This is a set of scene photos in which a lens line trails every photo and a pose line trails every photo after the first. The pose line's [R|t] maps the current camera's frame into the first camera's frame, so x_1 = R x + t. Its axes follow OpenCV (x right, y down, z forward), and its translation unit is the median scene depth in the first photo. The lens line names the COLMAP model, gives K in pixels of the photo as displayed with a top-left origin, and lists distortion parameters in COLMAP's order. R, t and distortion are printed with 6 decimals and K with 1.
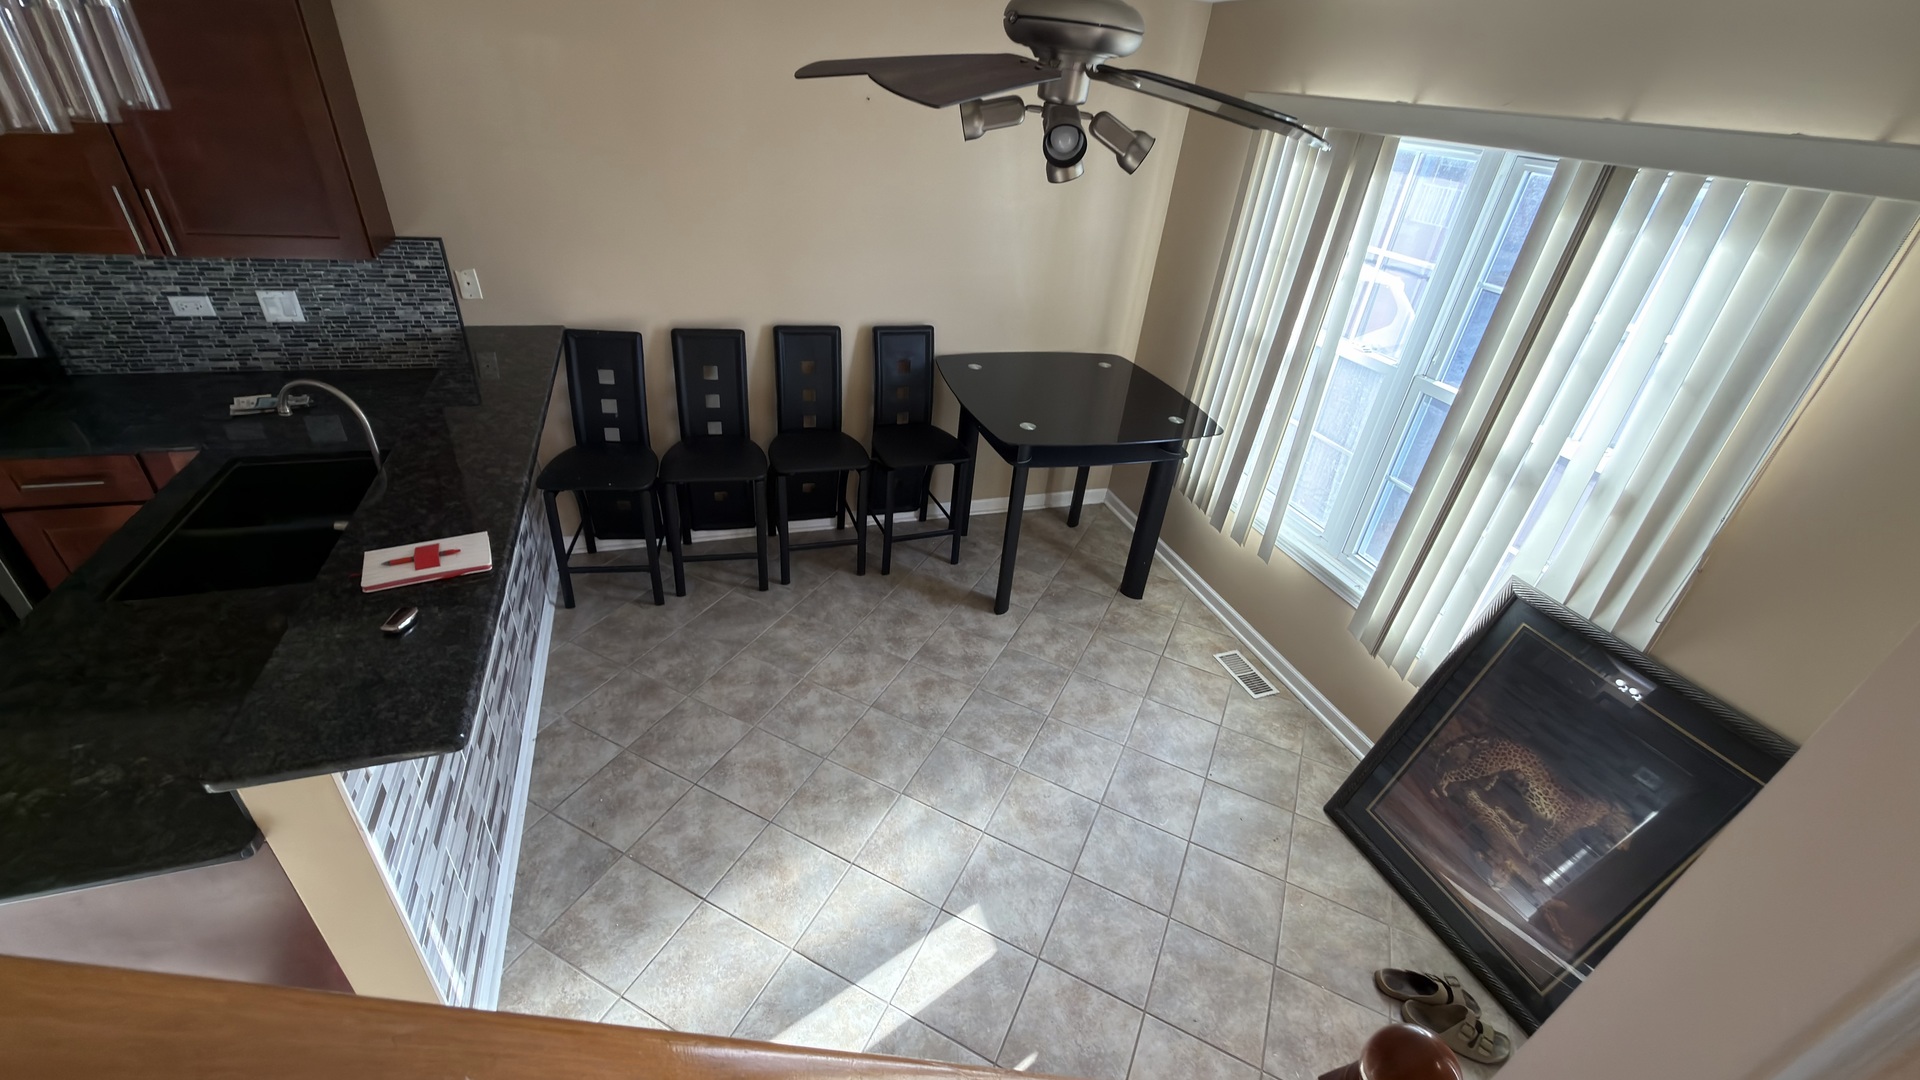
lens RADIAL K [[769.1, 0, 968.3], [0, 769.1, 542.2], [0, 0, 1]] dist [-0.000788, -0.000095]
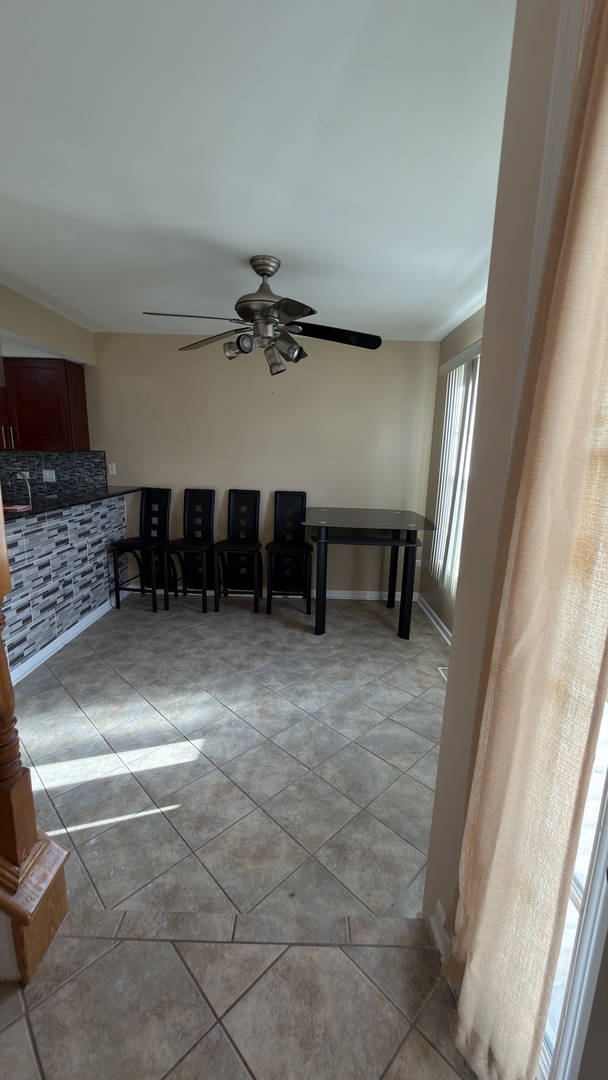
lens RADIAL K [[432.6, 0, 304.0], [0, 432.6, 540.0], [0, 0, 1]] dist [-0.000788, -0.000095]
pose [[0.937289, 0.003686, -0.348533, 0.446366], [-0.128651, 0.932996, -0.336106, 0.284176], [0.323942, 0.359867, 0.874961, 0.055694]]
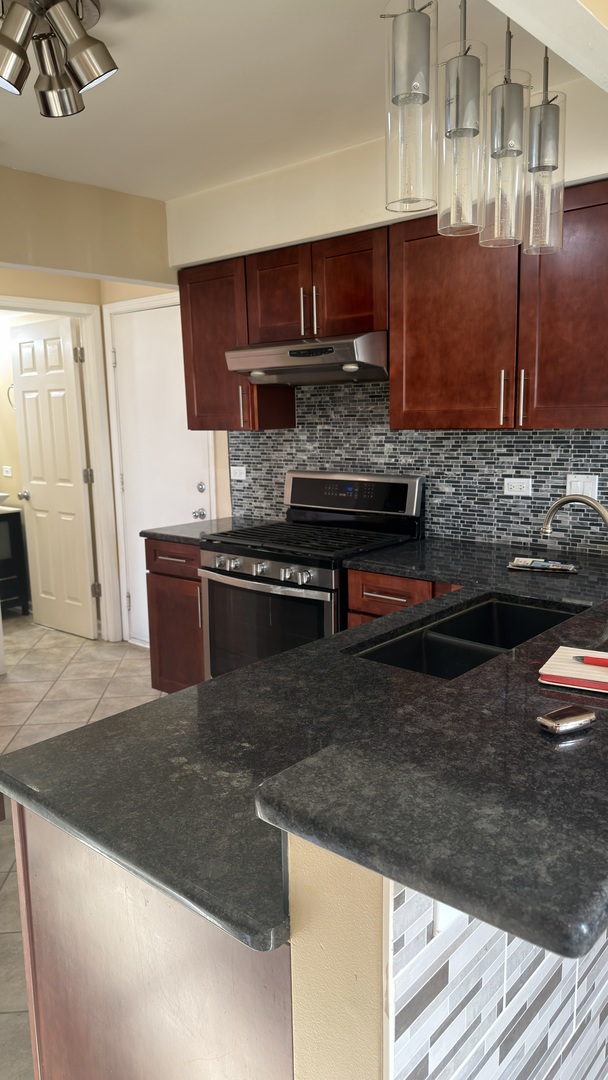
lens RADIAL K [[761.0, 0, 302.0], [0, 761.0, 537.9], [0, 0, 1]] dist [0.165366, -0.252931]
pose [[0.484542, 0.040731, -0.873819, -0.157534], [-0.399665, 0.898871, -0.179720, 0.089174], [0.778131, 0.436316, 0.451819, 0.256441]]
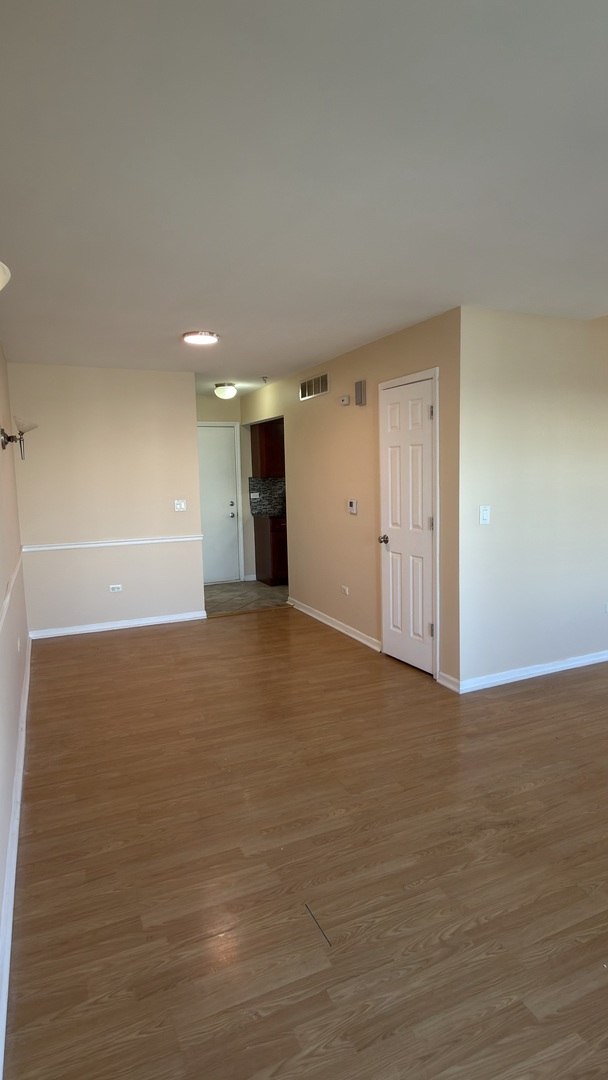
lens RADIAL K [[576.1, 0, 304.0], [0, 576.1, 540.0], [0, 0, 1]] dist [-0.002376, 0.001666]
pose [[0.989564, -0.125497, 0.070803, -1.496862], [0.143653, 0.897579, -0.416791, 1.133364], [-0.011245, 0.422613, 0.906240, -1.637549]]
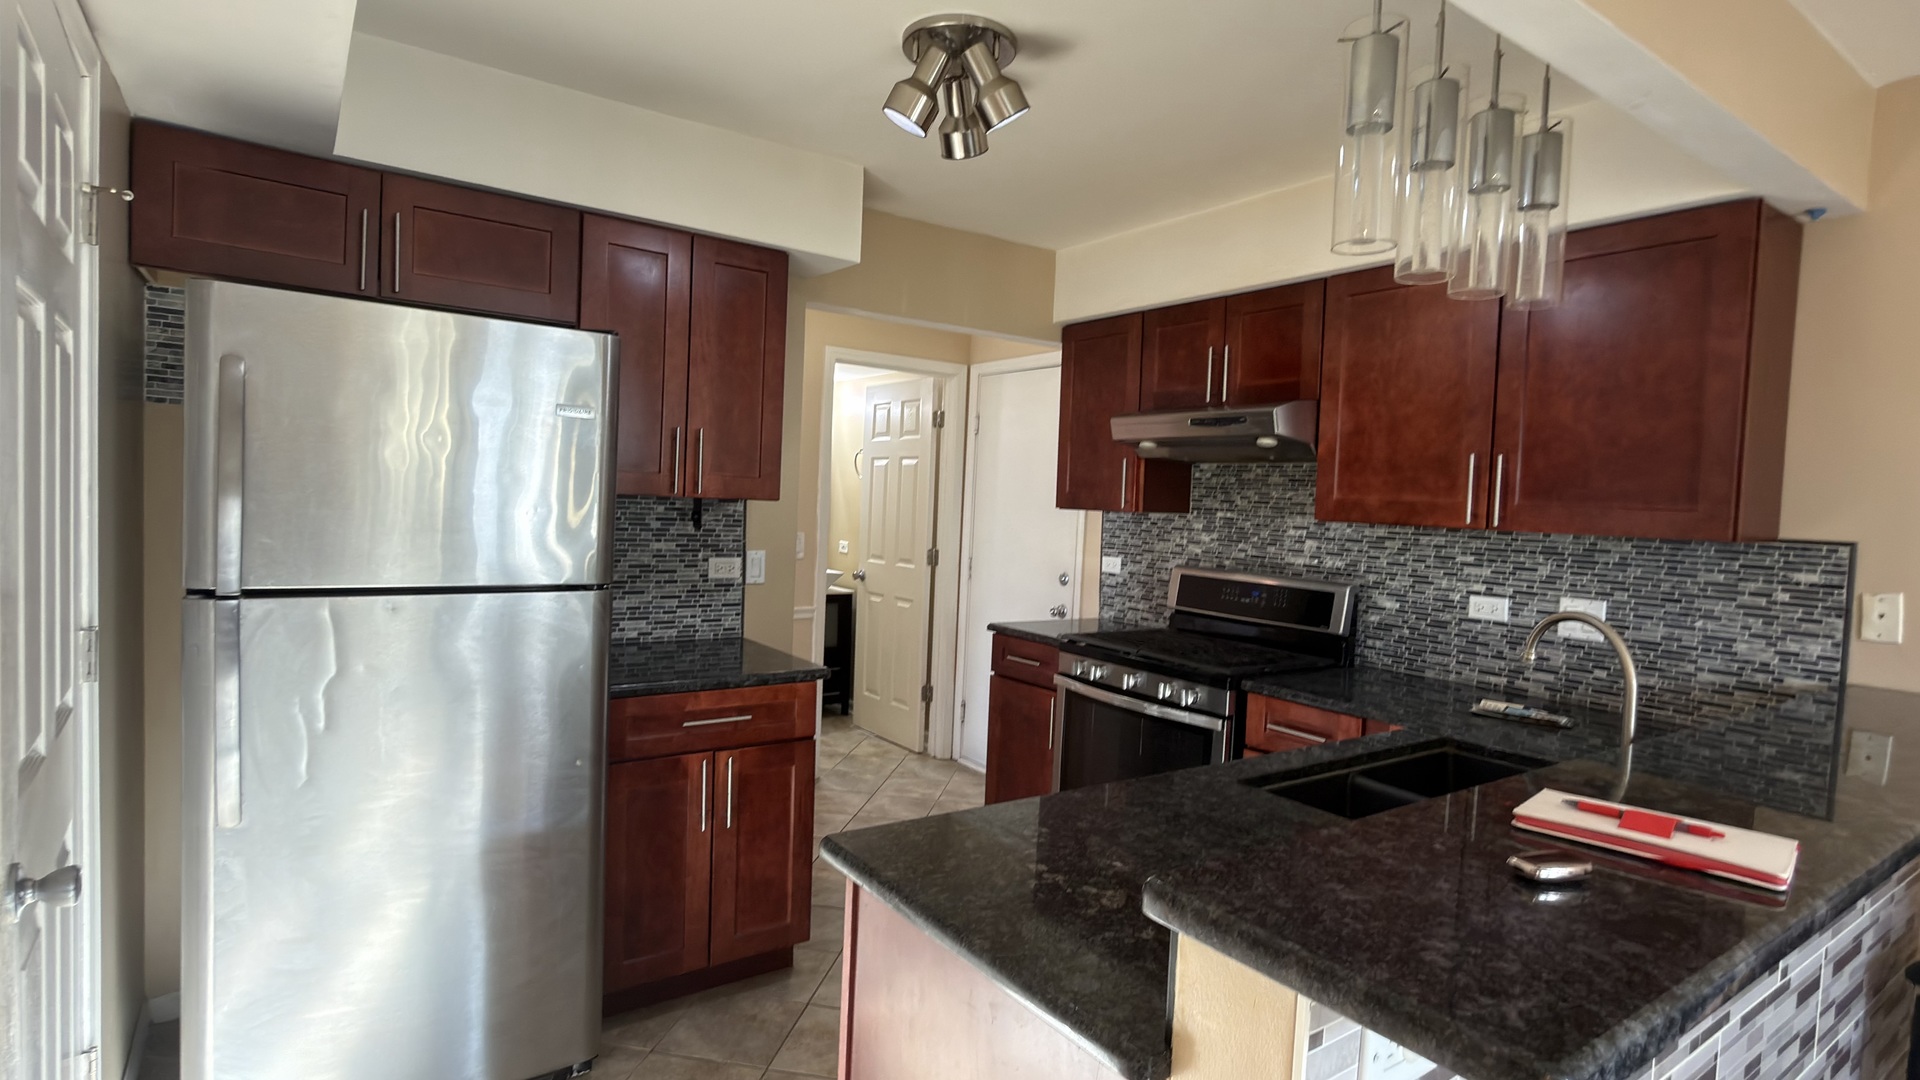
lens RADIAL K [[958.1, 0, 960.0], [0, 958.1, 540.0], [0, 0, 1]] dist [0.009017, -0.001548]
pose [[0.275075, -0.038216, -0.960663, -0.132639], [-0.518074, 0.835837, -0.181595, 0.123694], [0.809897, 0.547646, 0.210119, 0.243037]]
